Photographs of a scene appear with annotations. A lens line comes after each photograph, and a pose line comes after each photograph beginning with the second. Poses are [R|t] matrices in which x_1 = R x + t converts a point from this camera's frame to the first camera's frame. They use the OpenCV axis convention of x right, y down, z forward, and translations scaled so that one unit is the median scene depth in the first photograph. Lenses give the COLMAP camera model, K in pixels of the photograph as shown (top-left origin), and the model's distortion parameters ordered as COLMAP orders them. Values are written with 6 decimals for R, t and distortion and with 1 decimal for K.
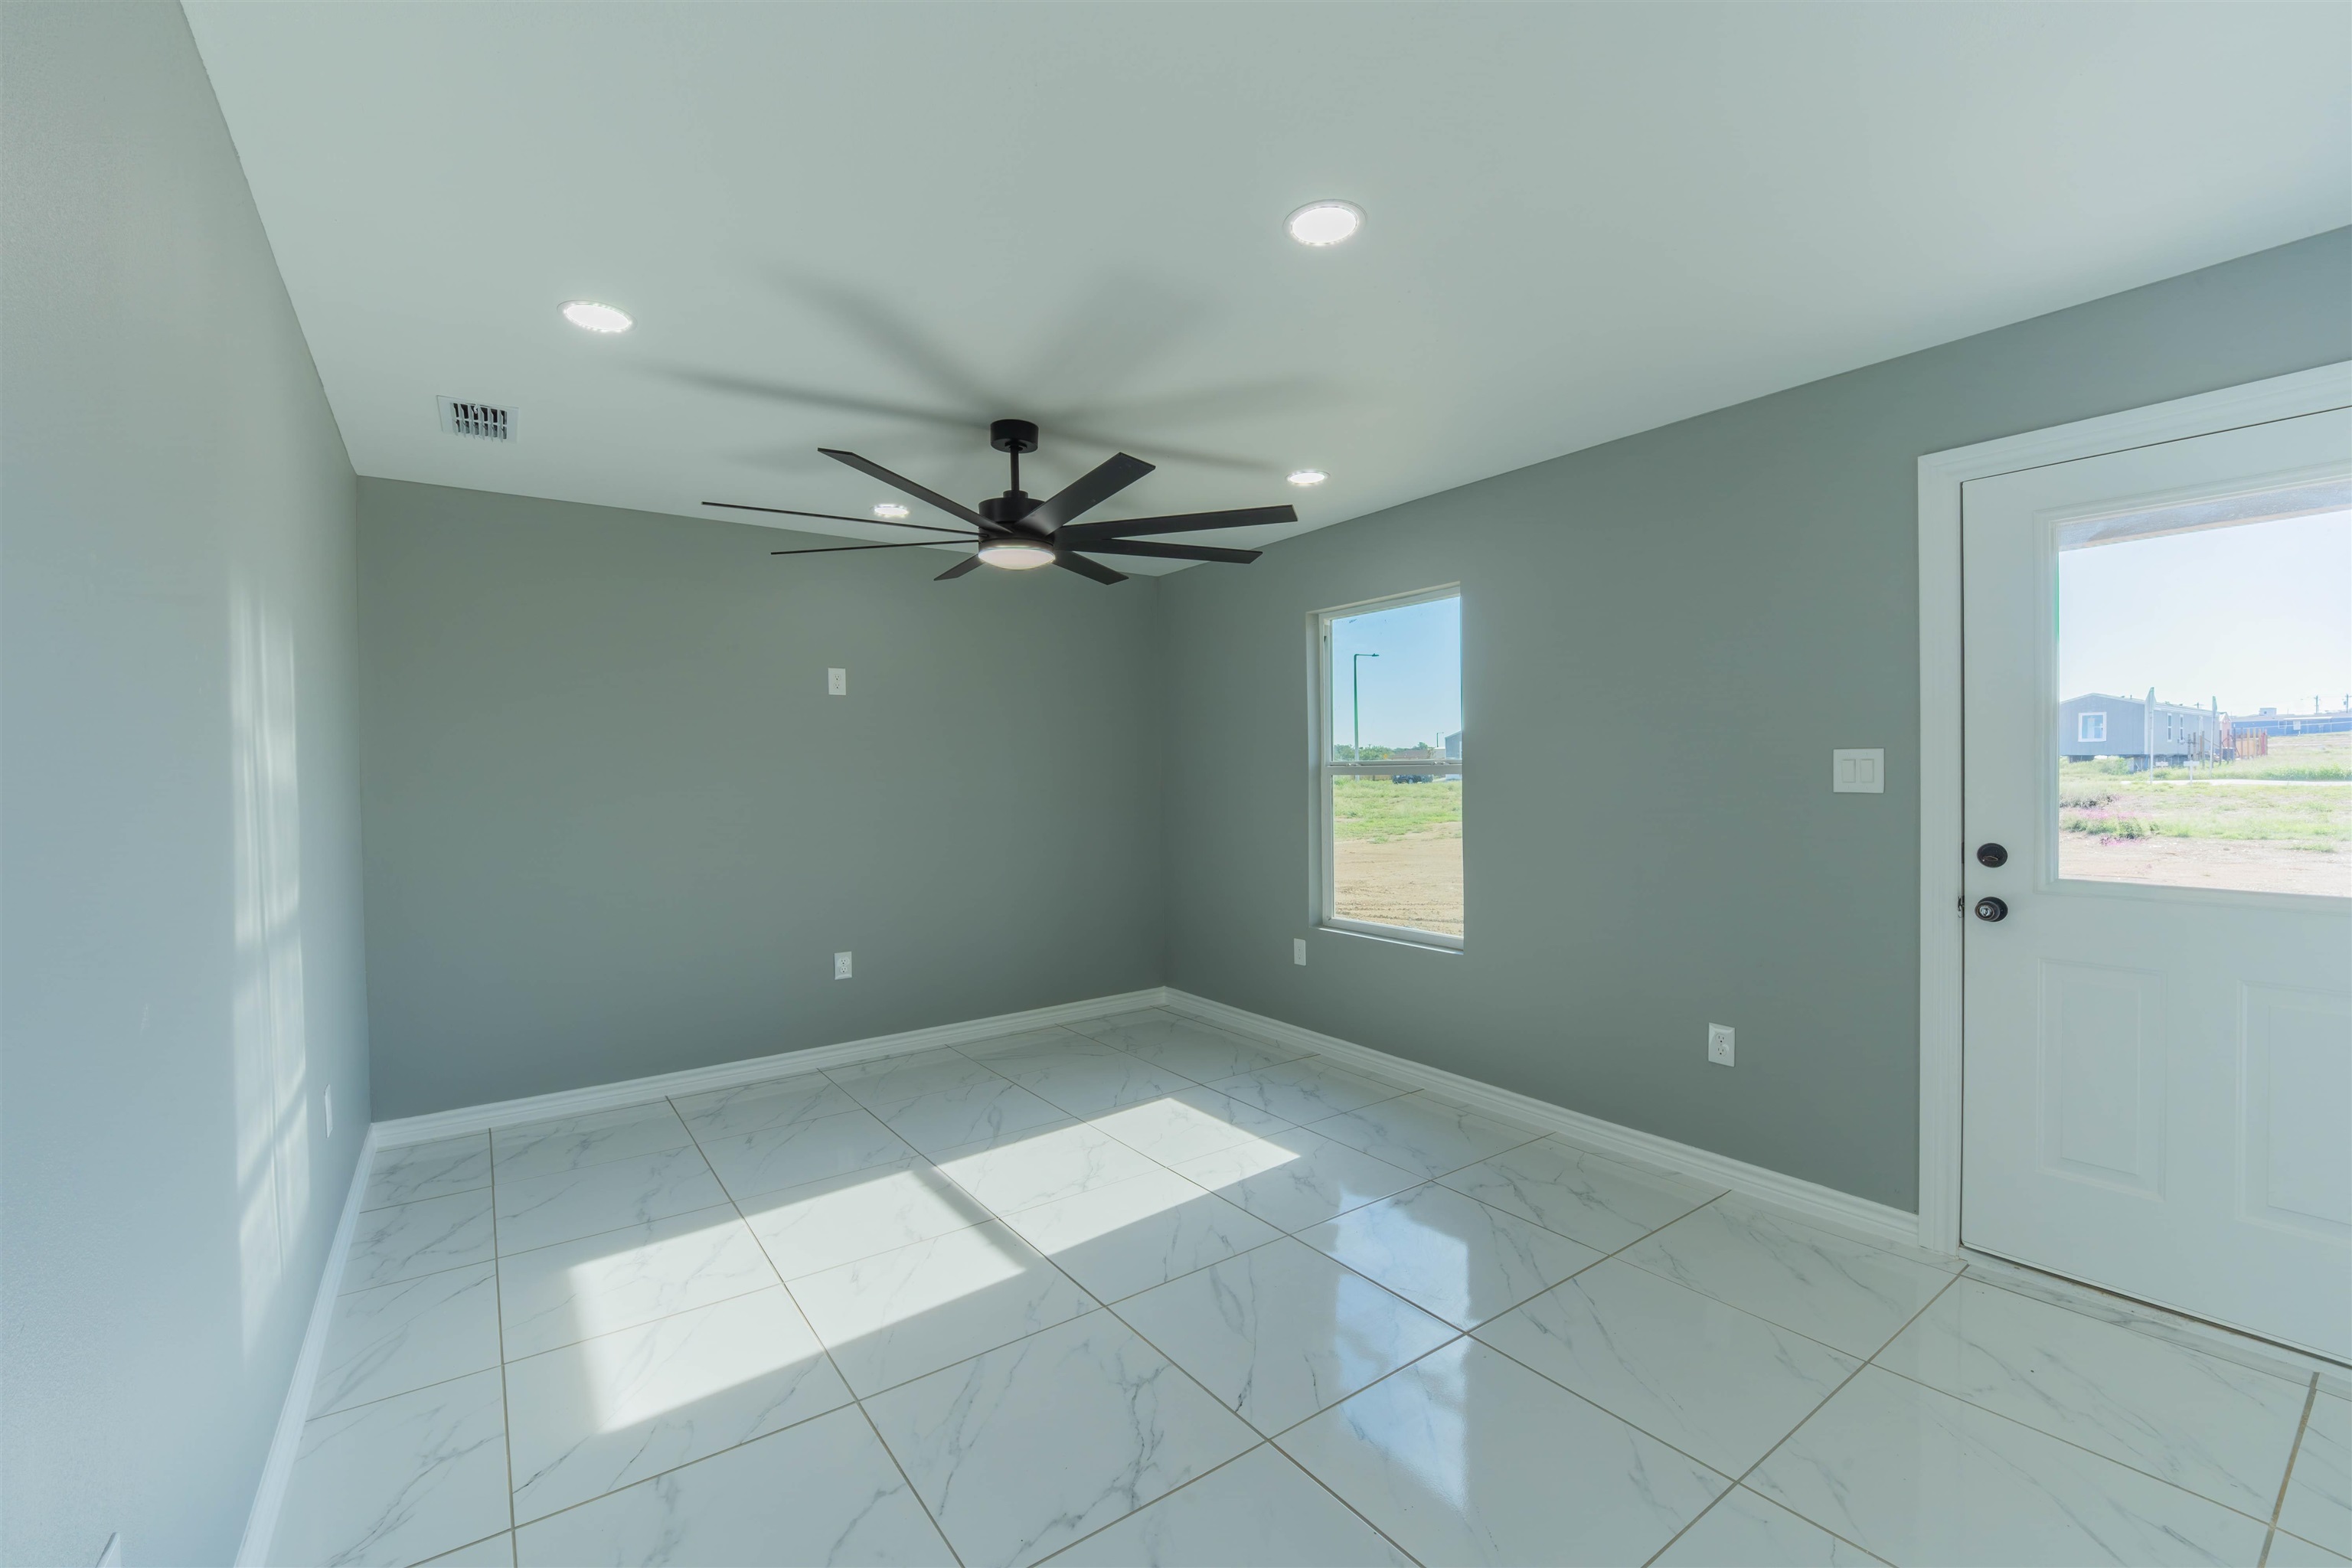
lens RADIAL K [[985.5, 0, 1182.0], [0, 985.5, 786.3], [0, 0, 1]] dist [-0.001927, -0.007365]
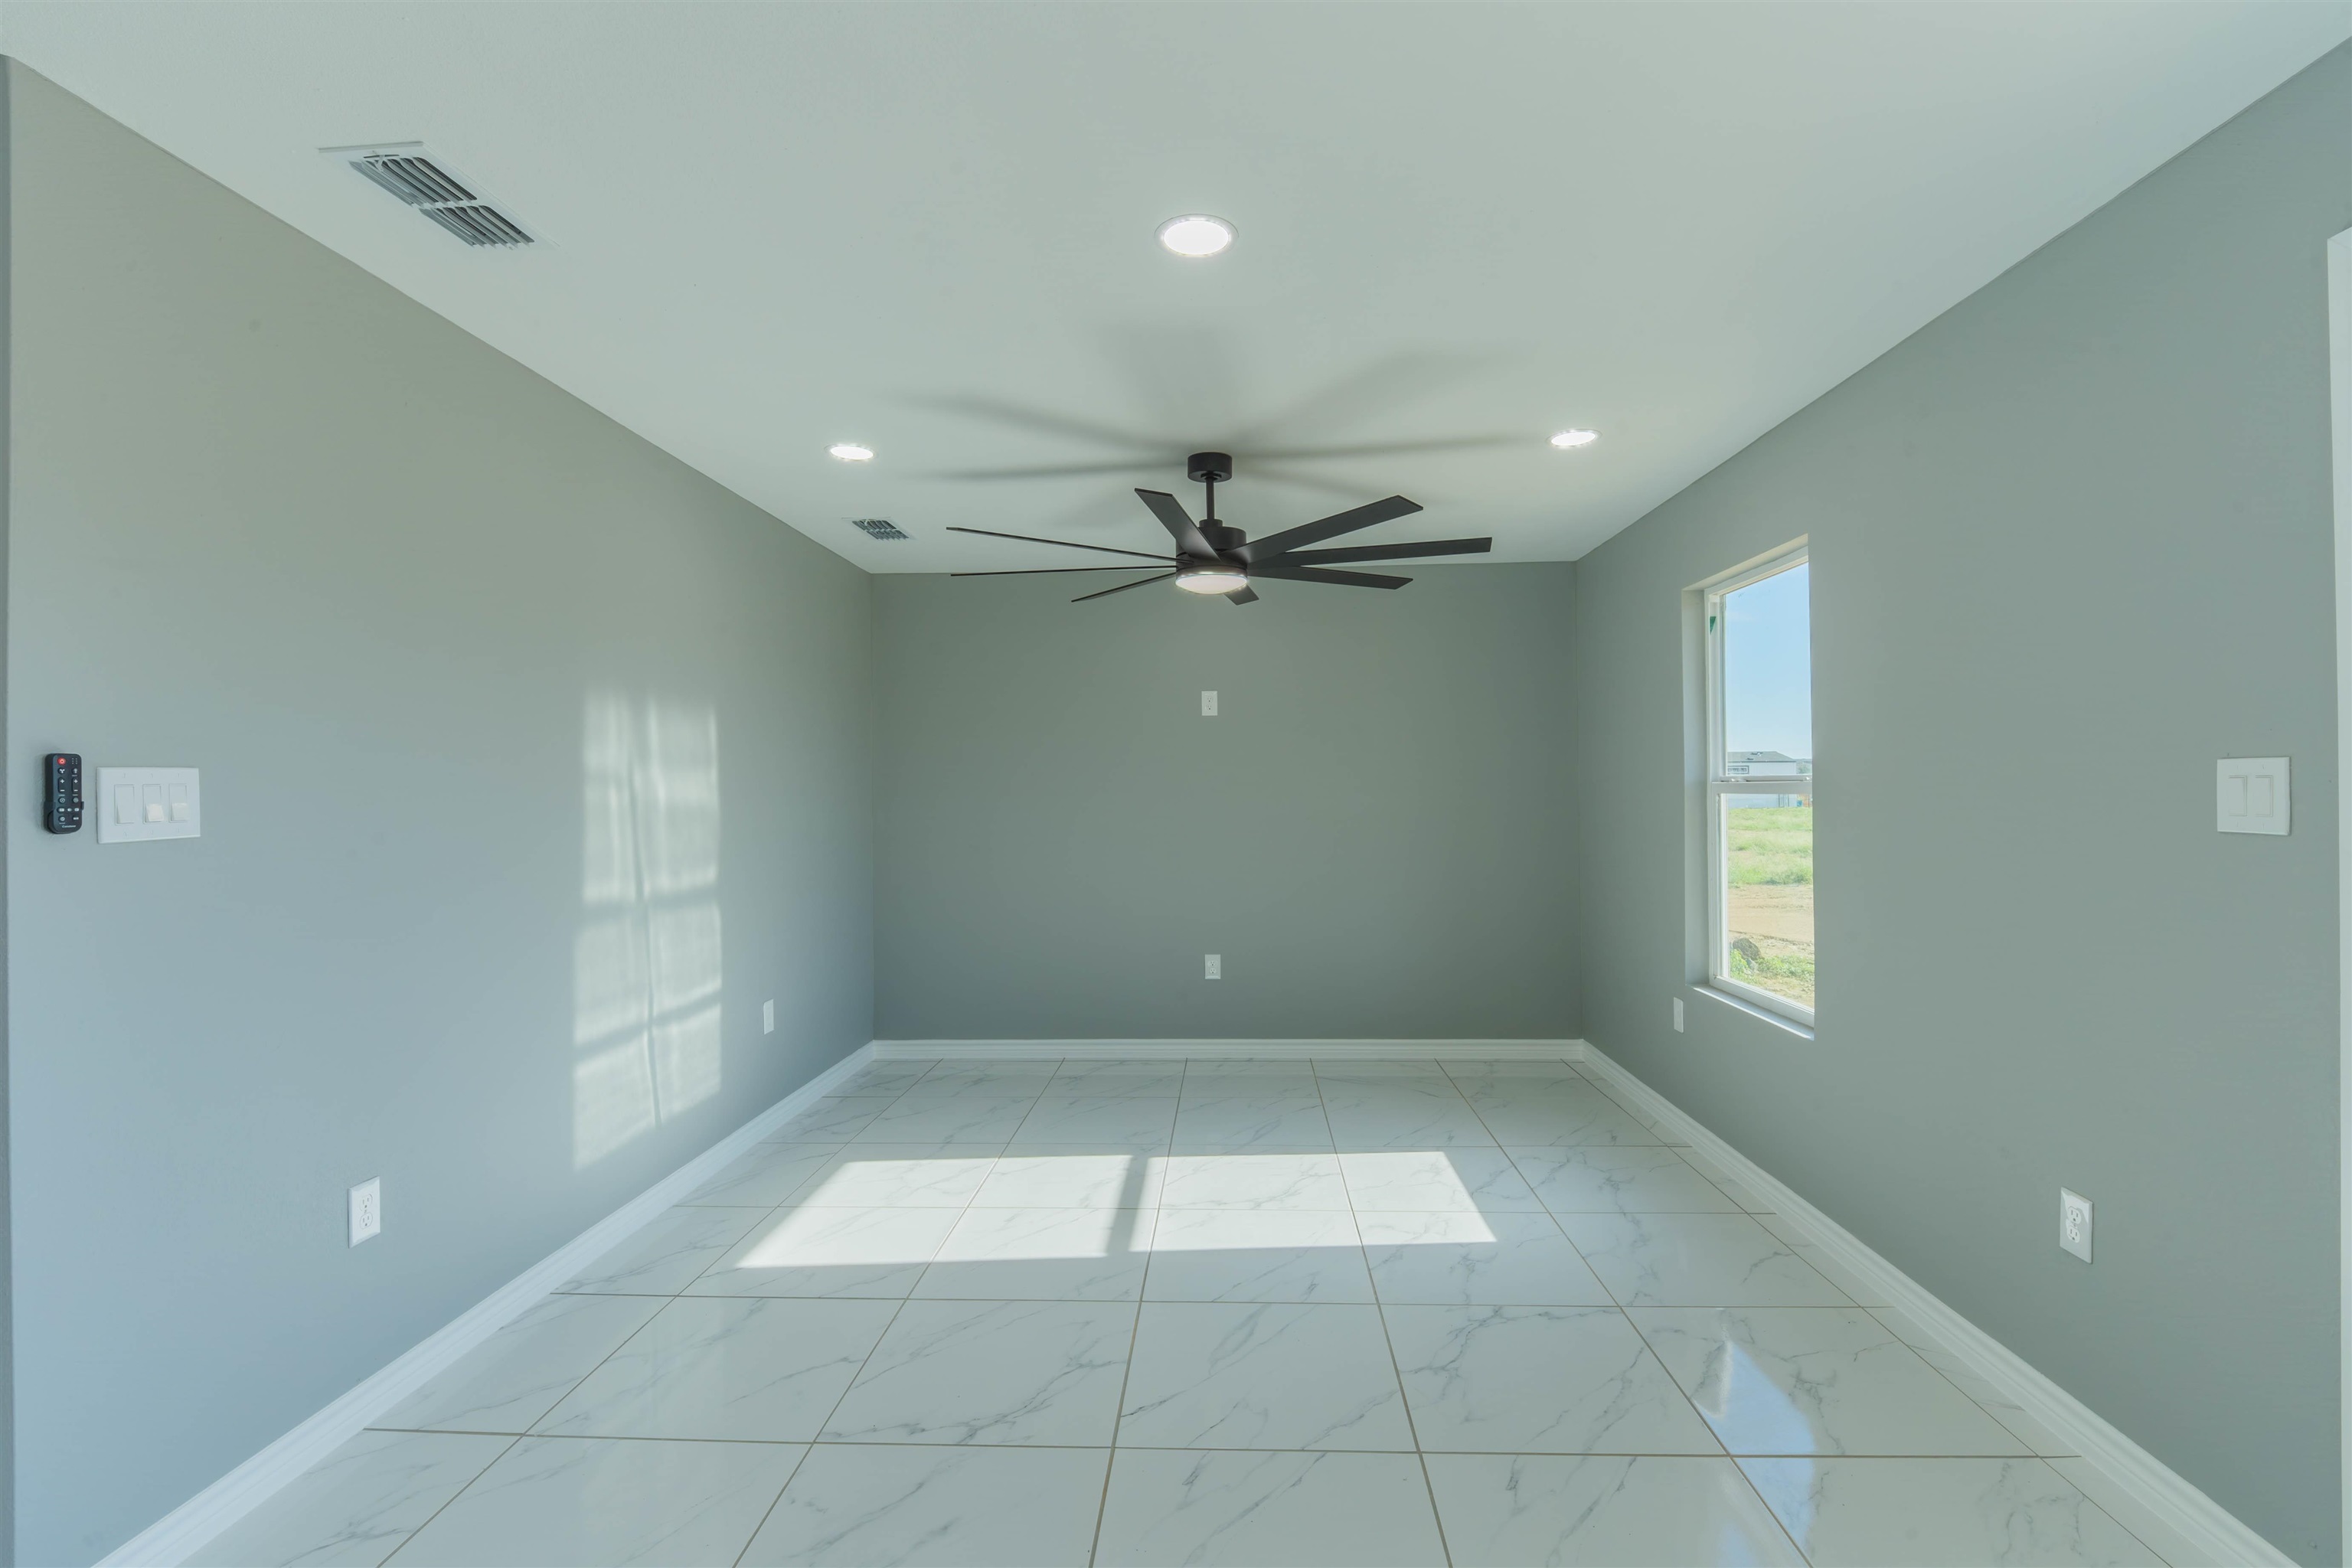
lens RADIAL K [[1064.2, 0, 1186.0], [0, 1064.2, 784.8], [0, 0, 1]] dist [0.002308, -0.000257]
pose [[0.779445, 0.003309, -0.626462, 0.484925], [-0.011499, 0.999893, -0.009026, -0.007867], [0.626365, 0.014239, 0.779400, 0.102833]]
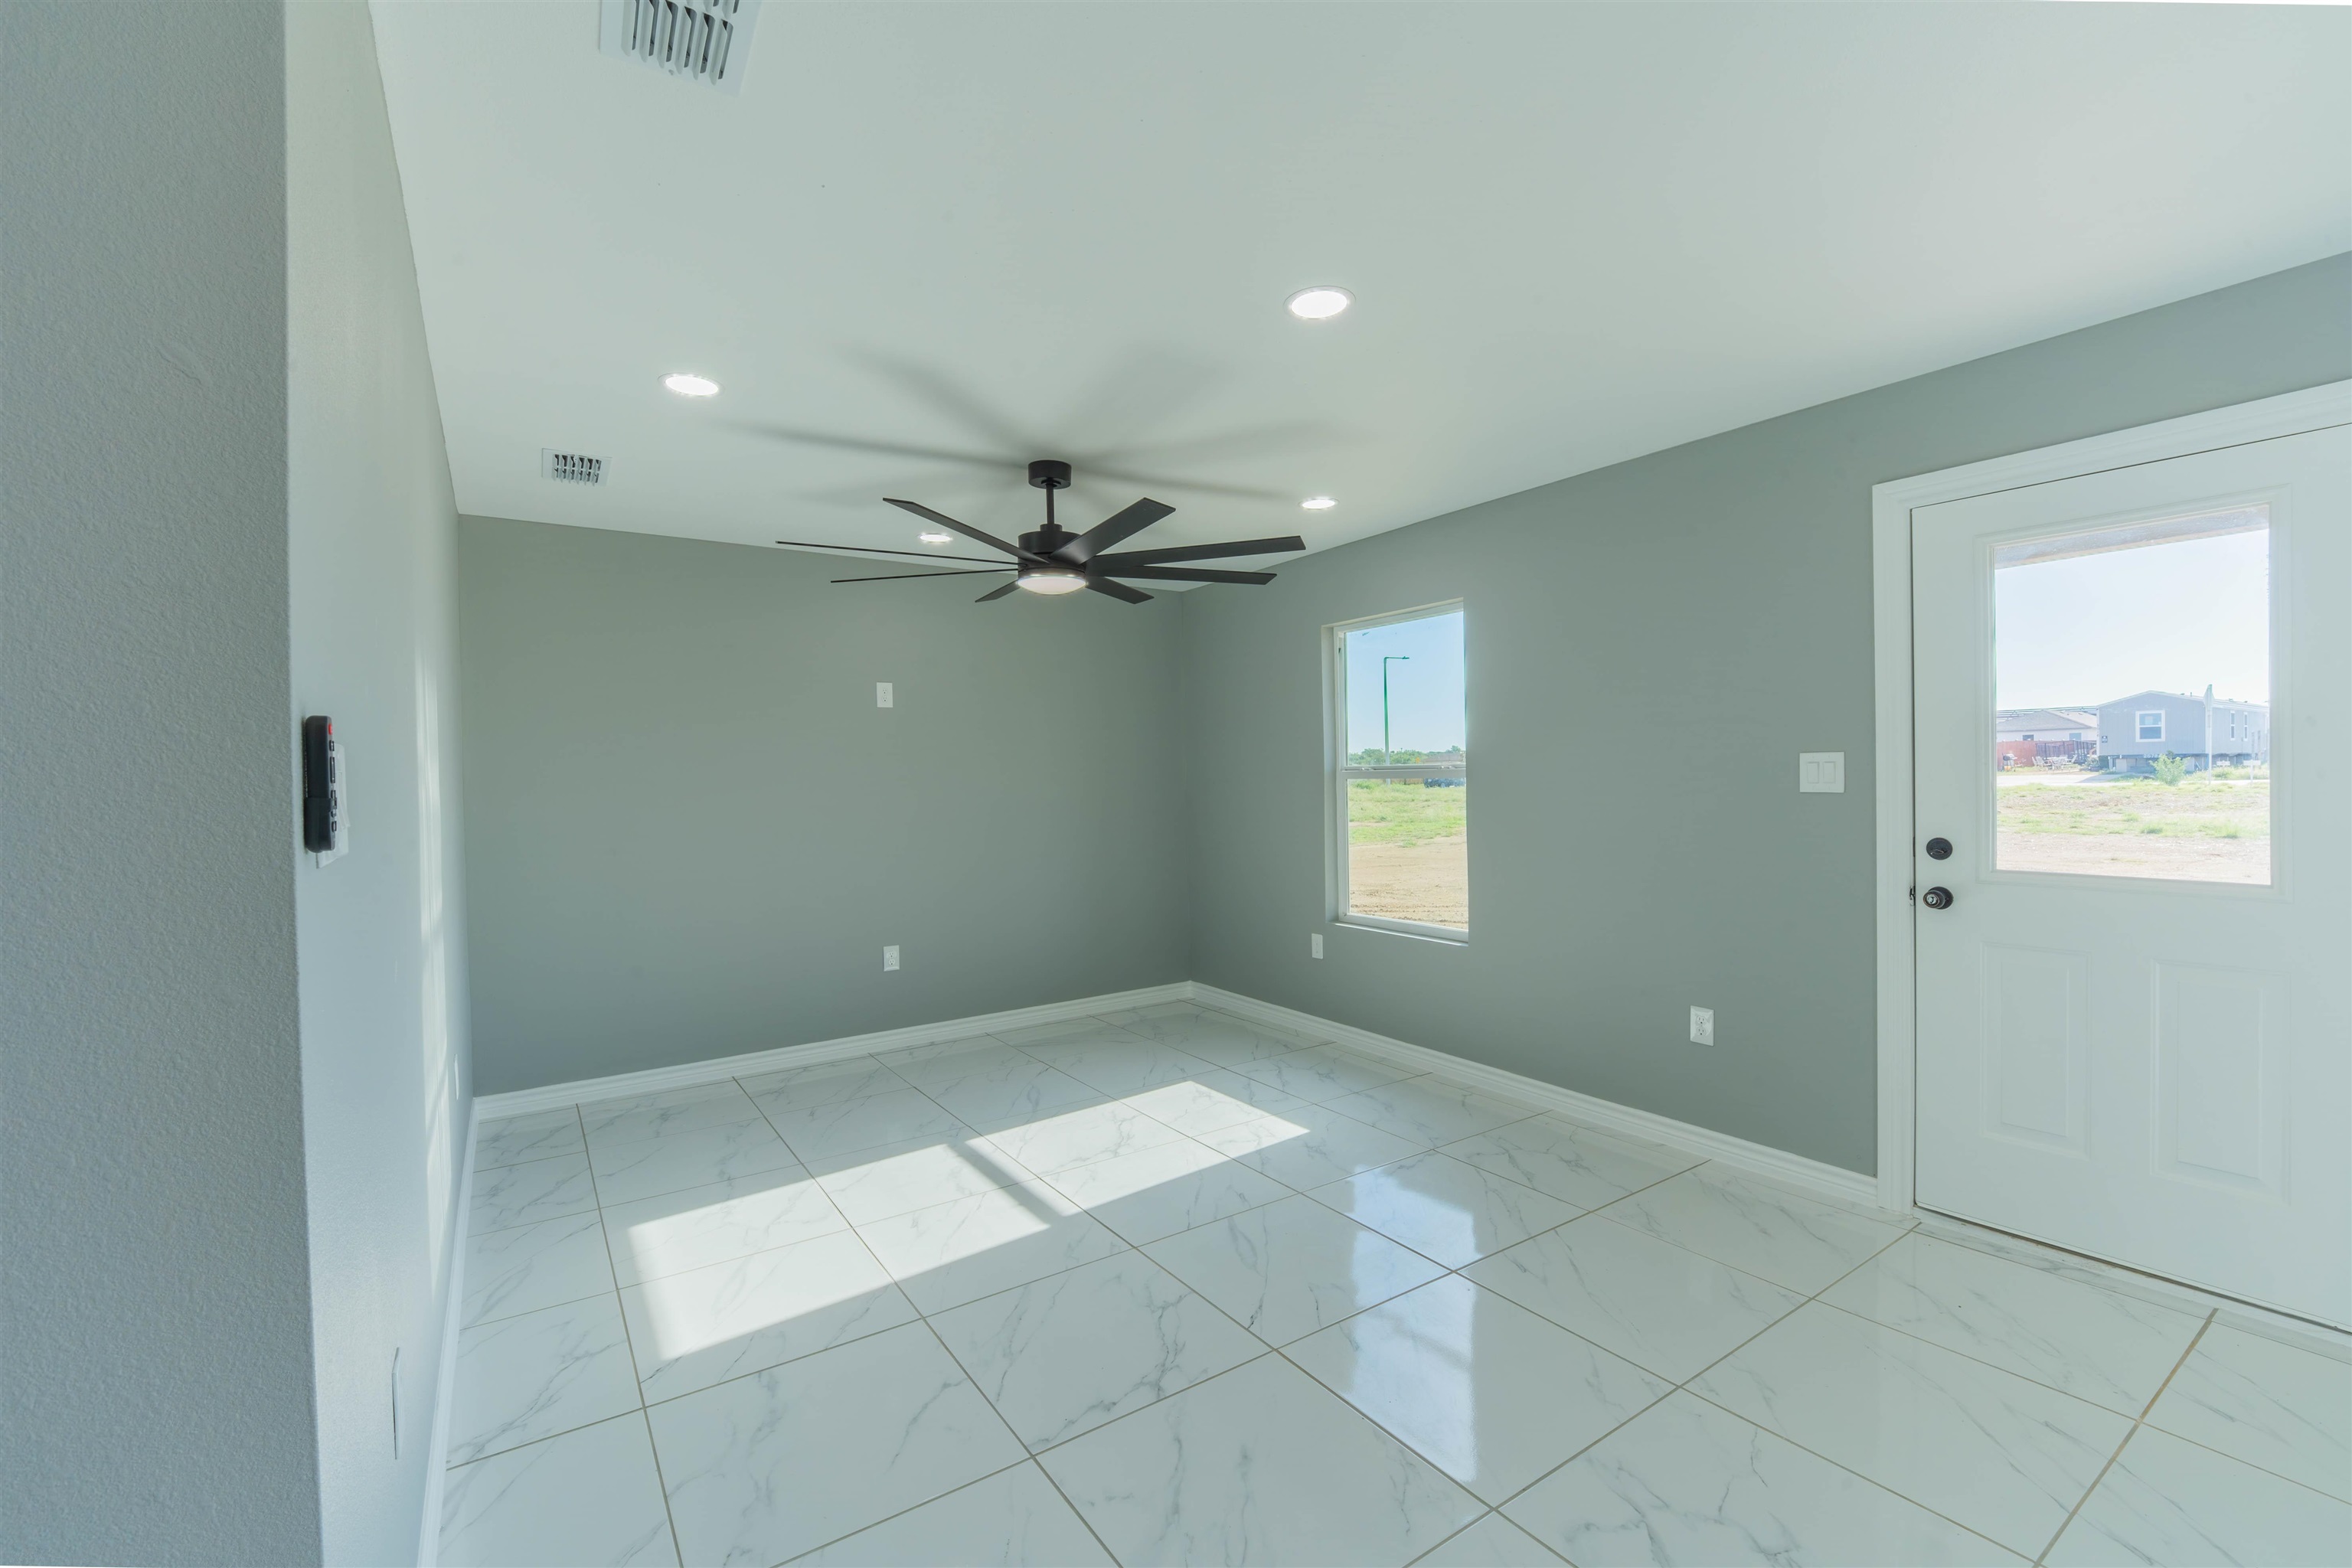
lens RADIAL K [[995.4, 0, 1180.7], [0, 995.4, 790.0], [0, 0, 1]] dist [-0.000089, -0.005309]
pose [[0.999513, -0.005081, -0.030797, 0.009005], [0.005024, 0.999986, -0.001925, 0.002057], [0.030806, 0.001769, 0.999524, -0.105916]]
